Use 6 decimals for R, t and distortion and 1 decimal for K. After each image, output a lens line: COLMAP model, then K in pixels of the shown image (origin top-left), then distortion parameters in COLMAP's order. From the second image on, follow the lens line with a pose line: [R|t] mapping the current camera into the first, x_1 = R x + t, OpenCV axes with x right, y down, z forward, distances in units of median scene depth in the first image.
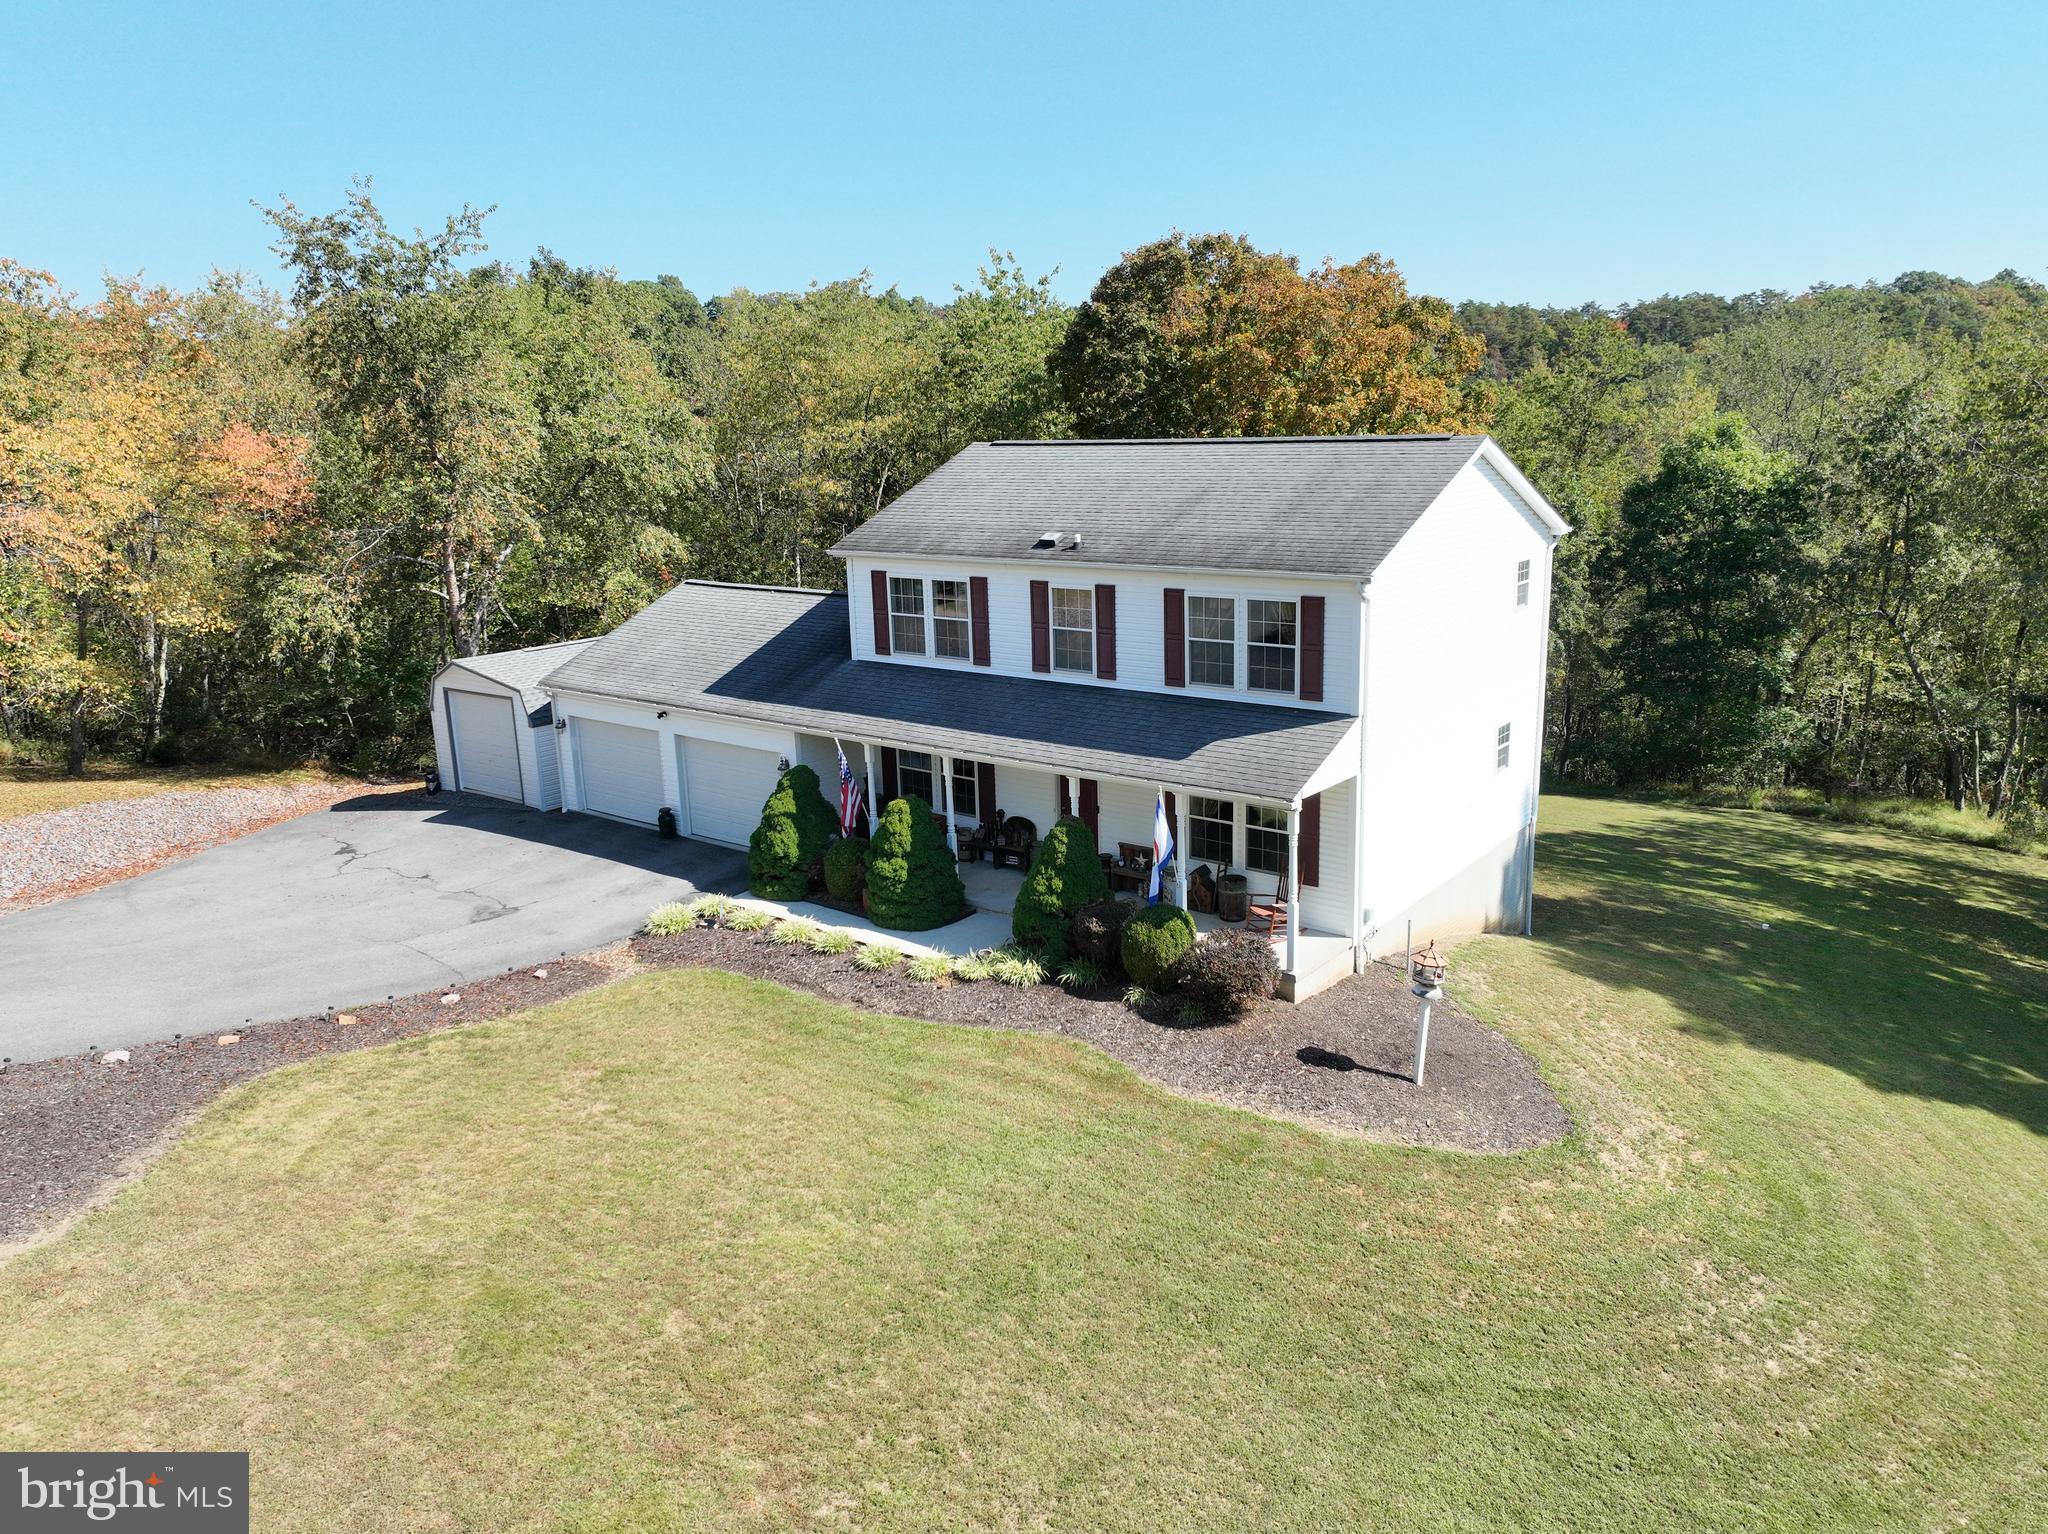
lens RADIAL K [[1442.7, 0, 1032.9], [0, 1442.7, 759.1], [0, 0, 1]] dist [-0.003916, 0.020512]
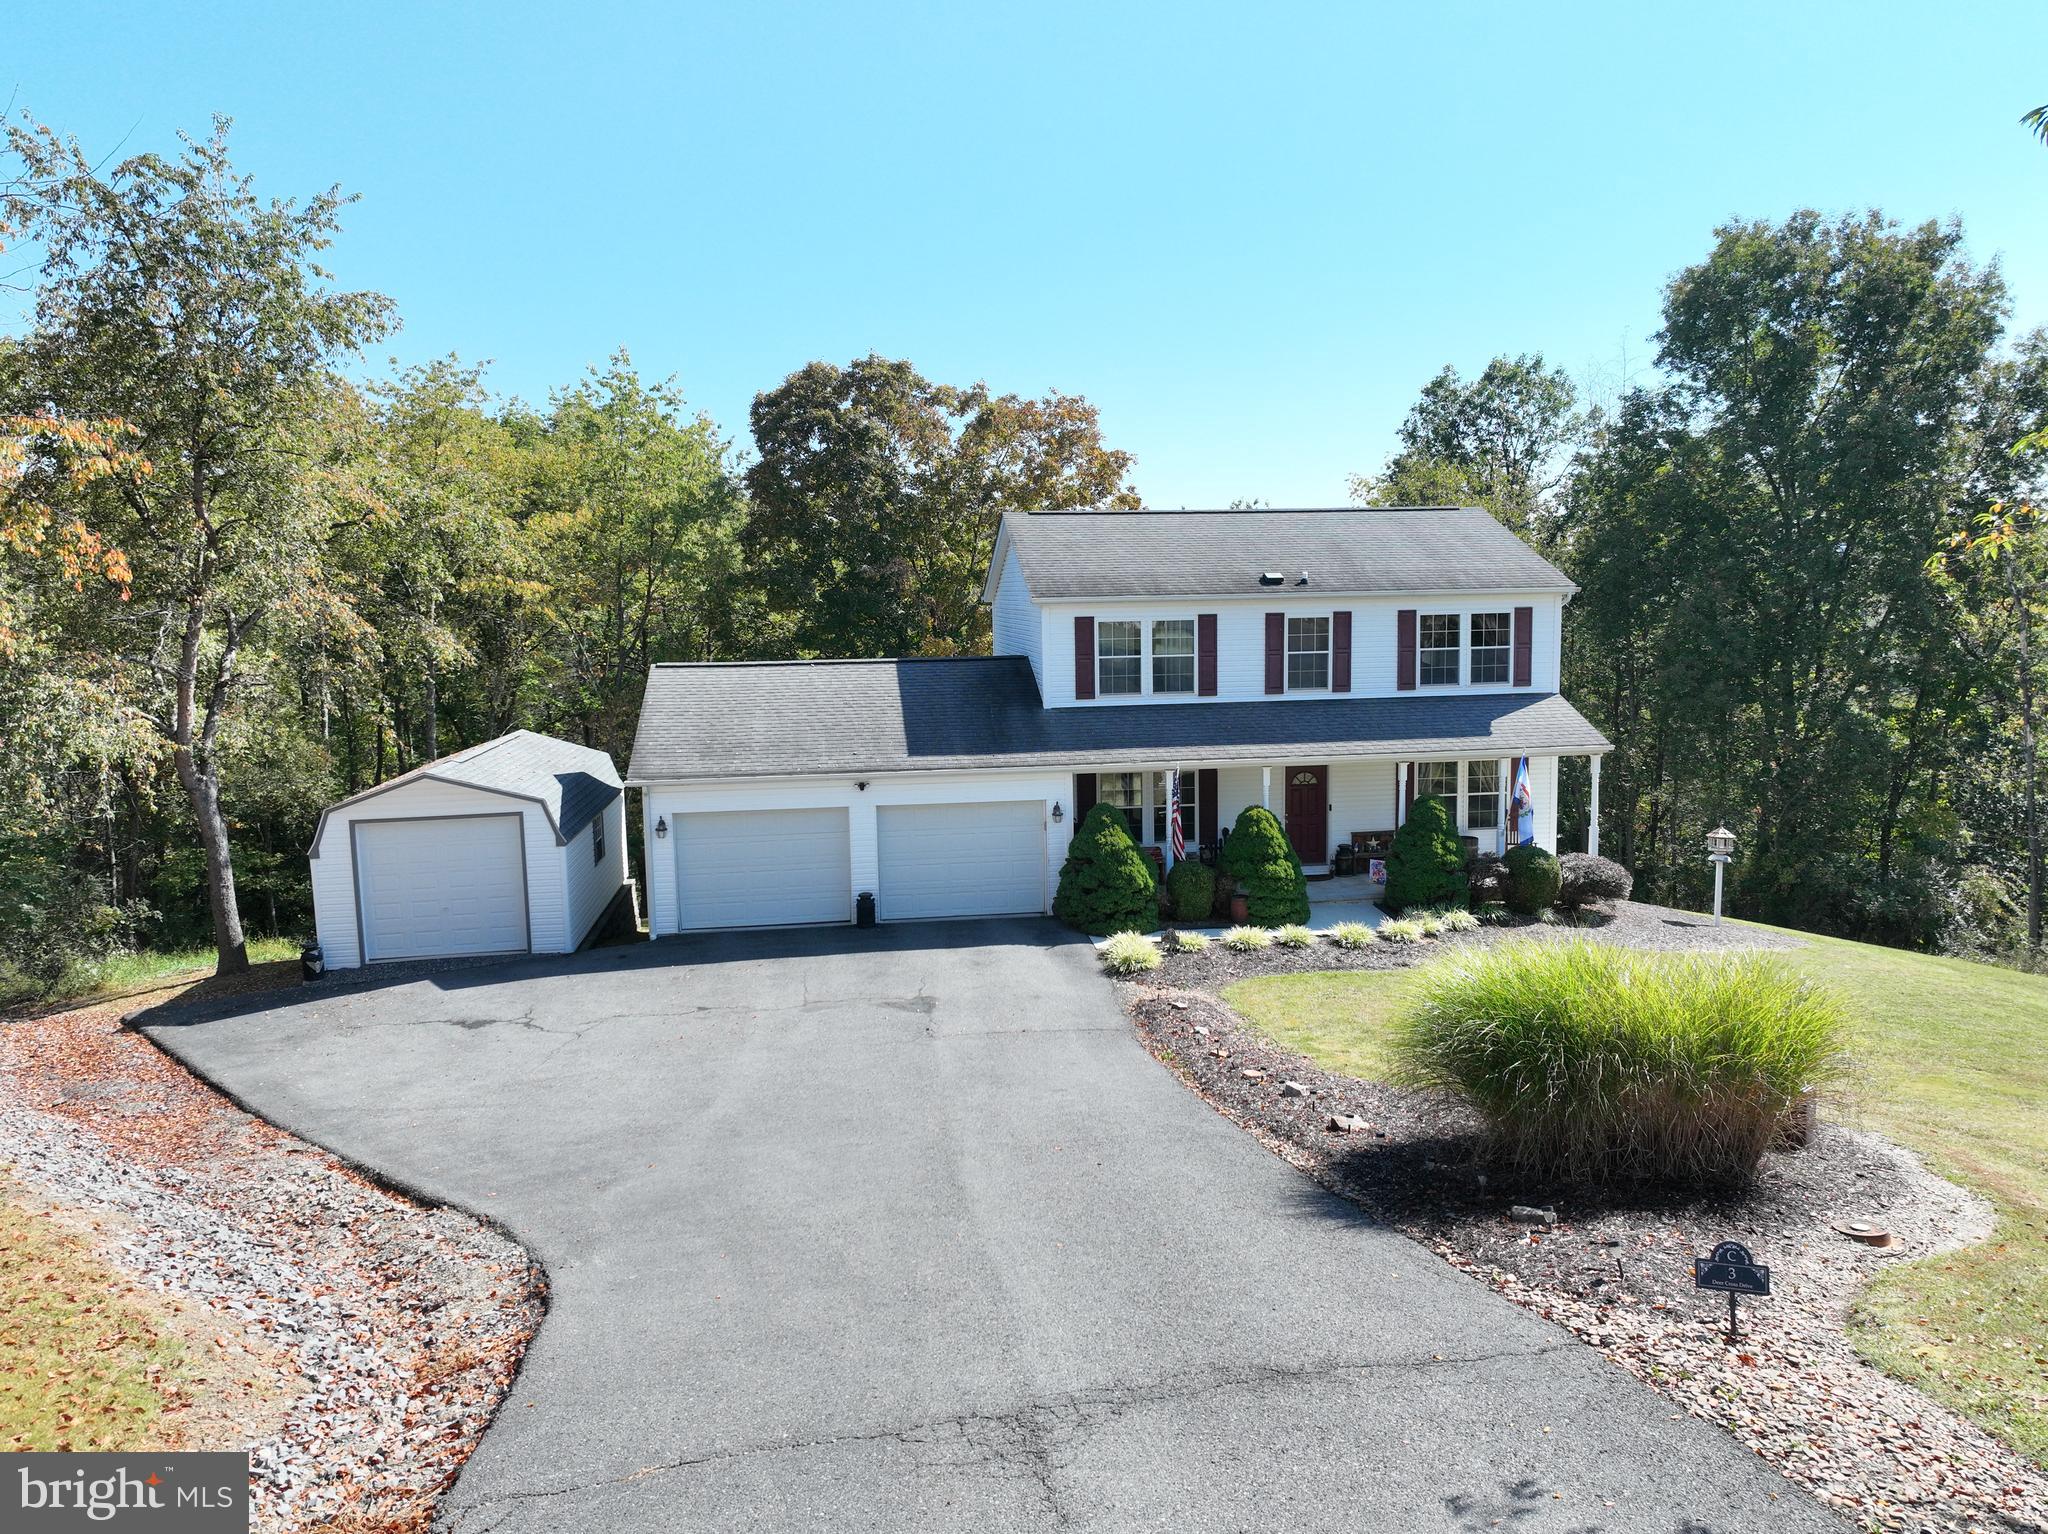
lens RADIAL K [[1442.7, 0, 1032.9], [0, 1442.7, 759.1], [0, 0, 1]] dist [-0.003916, 0.020512]
pose [[0.698490, -0.068251, 0.712358, -0.901531], [0.166853, 0.983538, -0.069372, 0.035502], [-0.695897, 0.167315, 0.698379, 0.336211]]
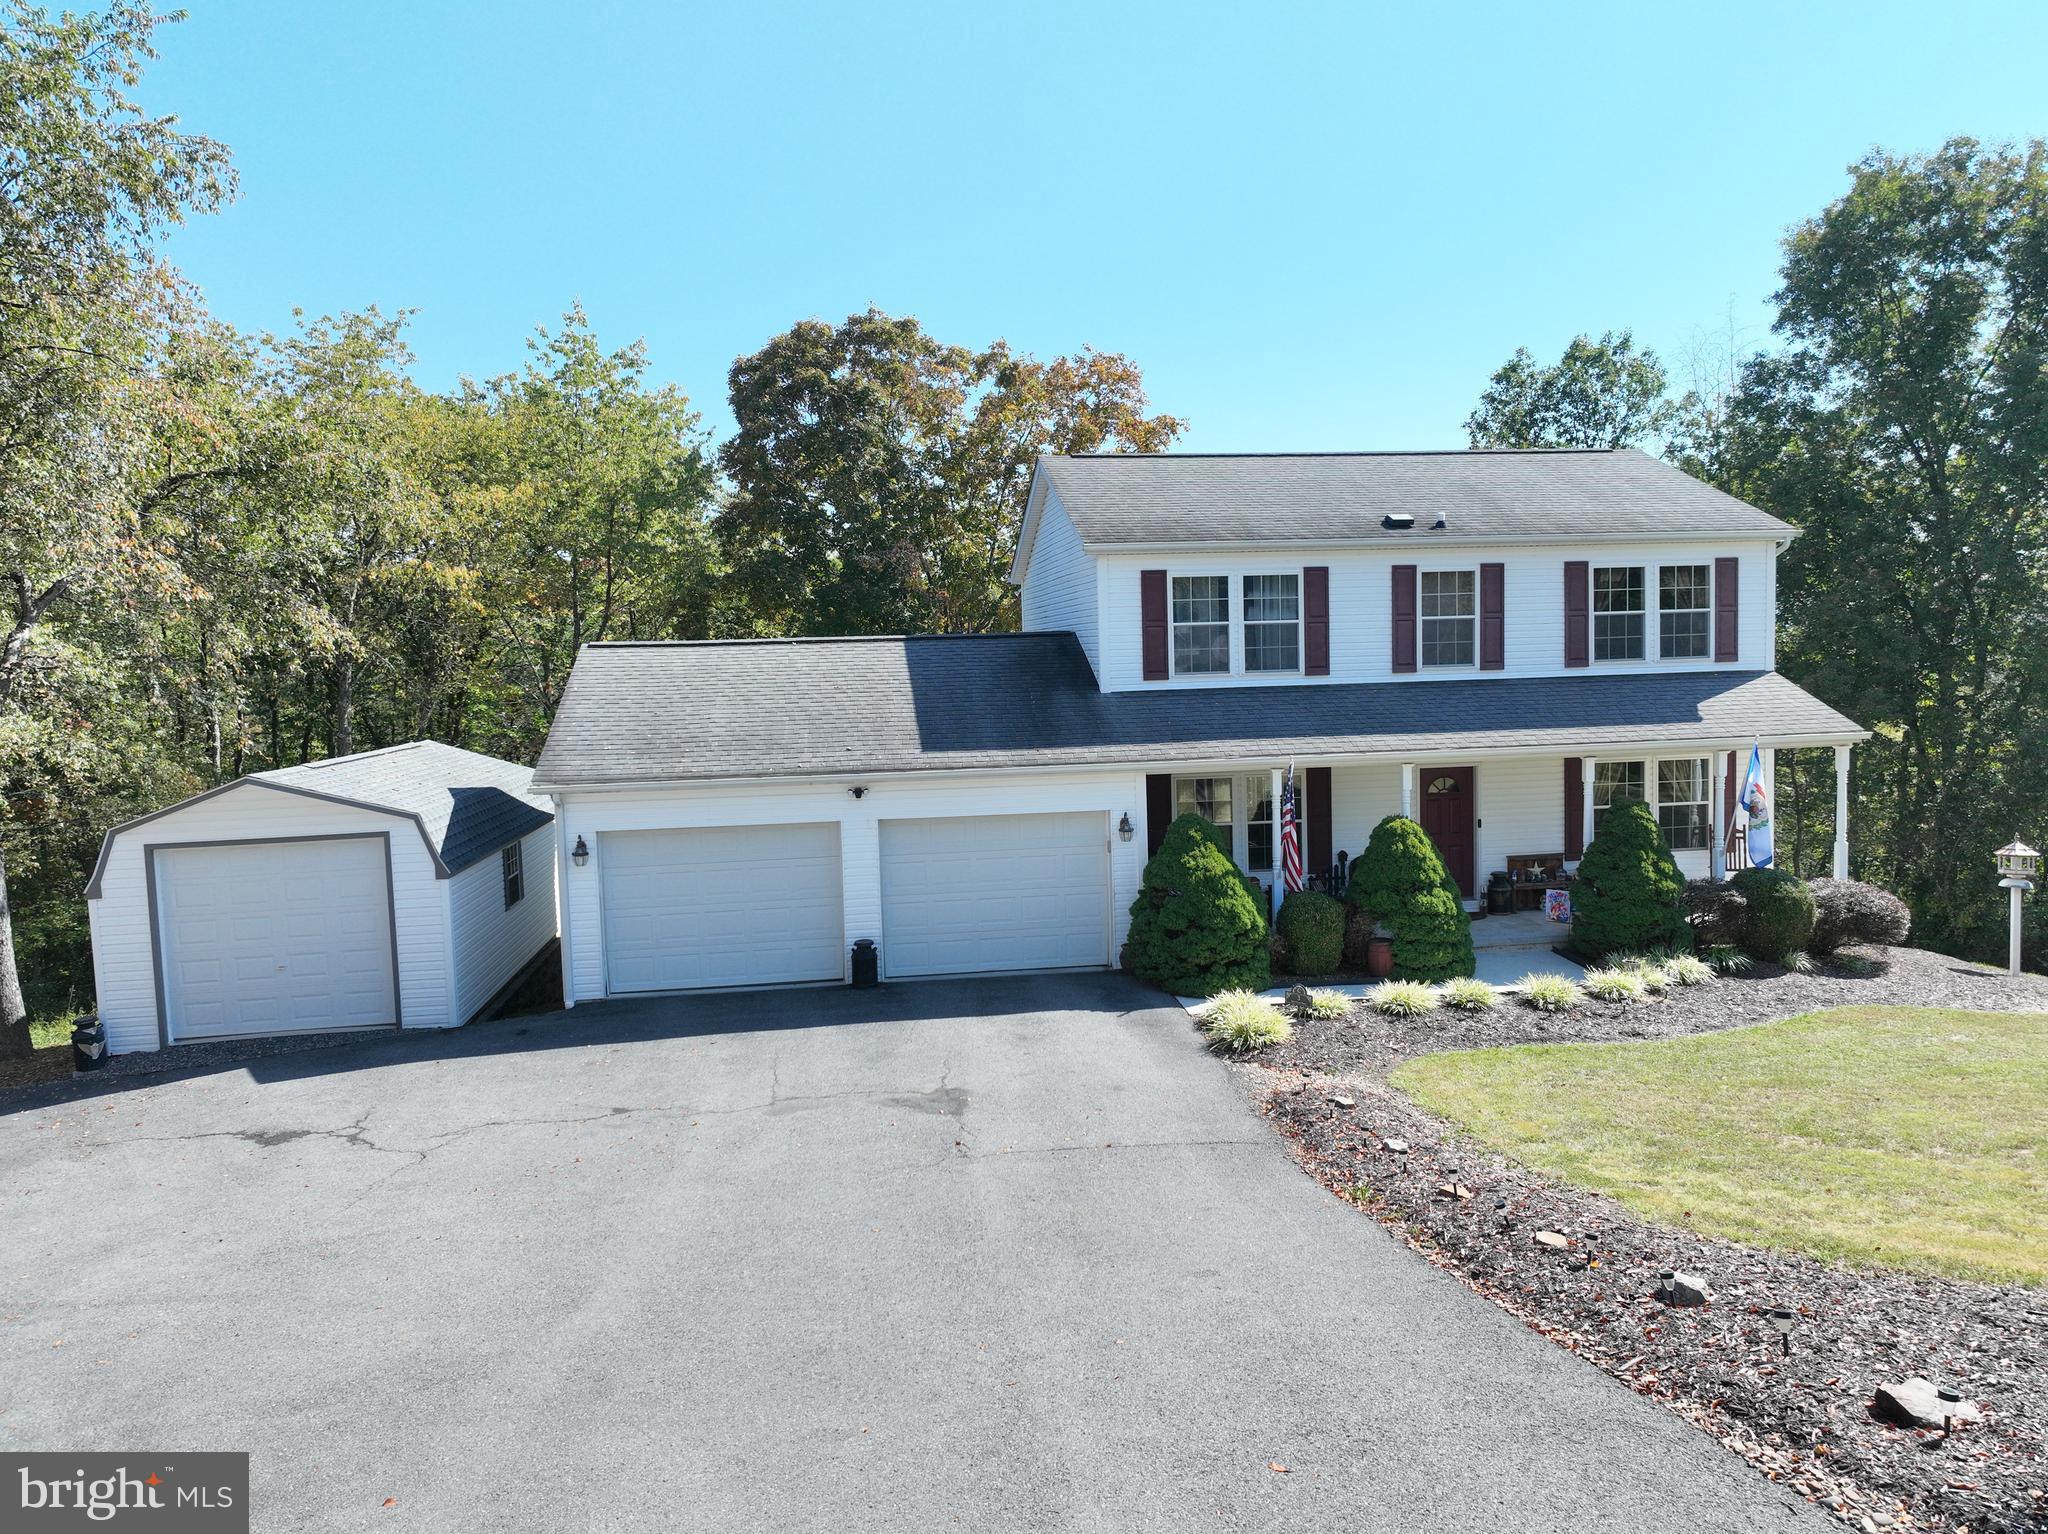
lens RADIAL K [[1442.7, 0, 1032.9], [0, 1442.7, 759.1], [0, 0, 1]] dist [-0.003916, 0.020512]
pose [[0.700198, -0.044065, 0.712587, -0.731941], [0.176292, 0.977858, -0.112758, 0.045666], [-0.691841, 0.204576, 0.692463, 0.548769]]
